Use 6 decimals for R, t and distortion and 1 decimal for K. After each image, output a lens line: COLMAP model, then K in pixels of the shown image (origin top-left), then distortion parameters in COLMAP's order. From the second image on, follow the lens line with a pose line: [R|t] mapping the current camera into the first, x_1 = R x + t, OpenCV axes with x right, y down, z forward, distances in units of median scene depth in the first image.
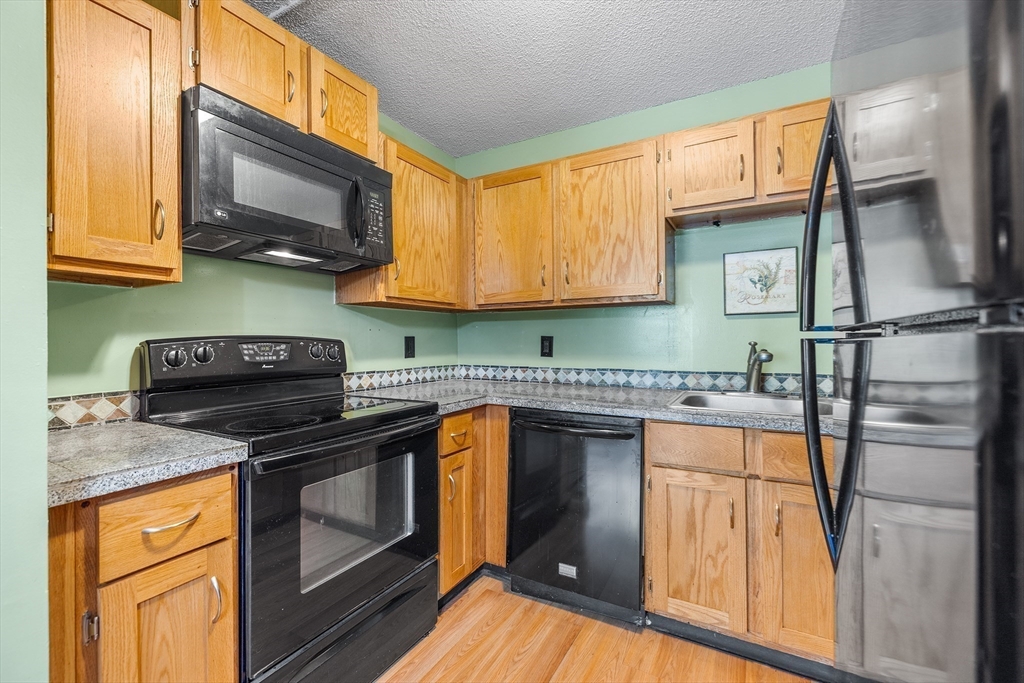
lens RADIAL K [[433.9, 0, 509.3], [0, 433.9, 337.7], [0, 0, 1]] dist [0.001628, 0.000104]
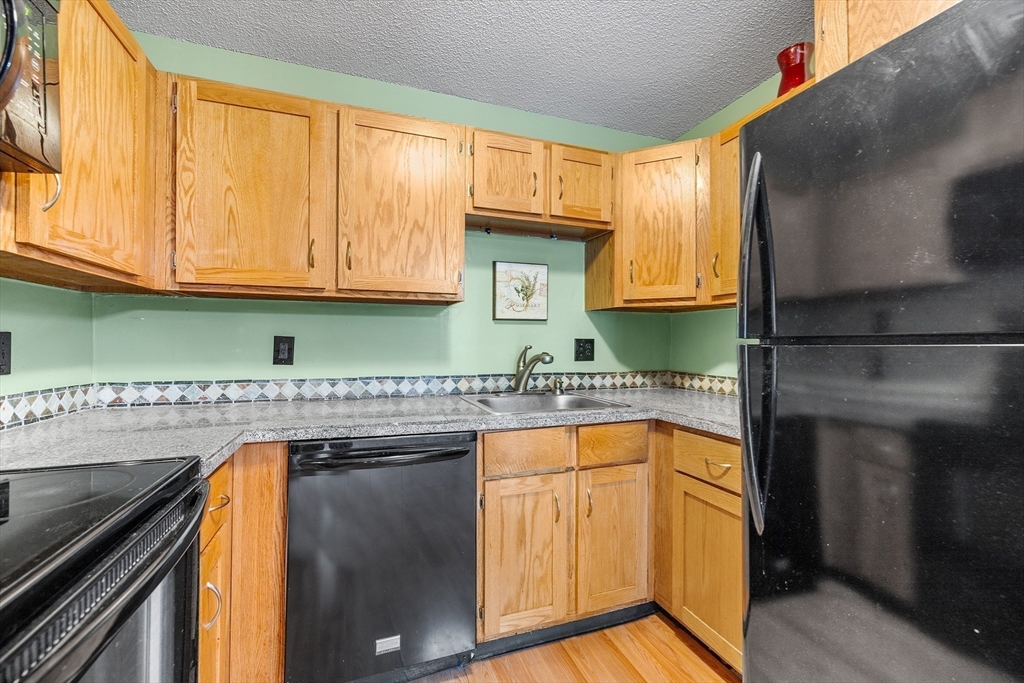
lens RADIAL K [[433.9, 0, 509.3], [0, 433.9, 337.7], [0, 0, 1]] dist [0.001628, 0.000104]
pose [[0.652048, 0.017030, 0.757986, -0.266668], [-0.013487, 0.999850, -0.010862, 0.001760], [-0.758057, -0.003140, 0.652180, 0.288838]]
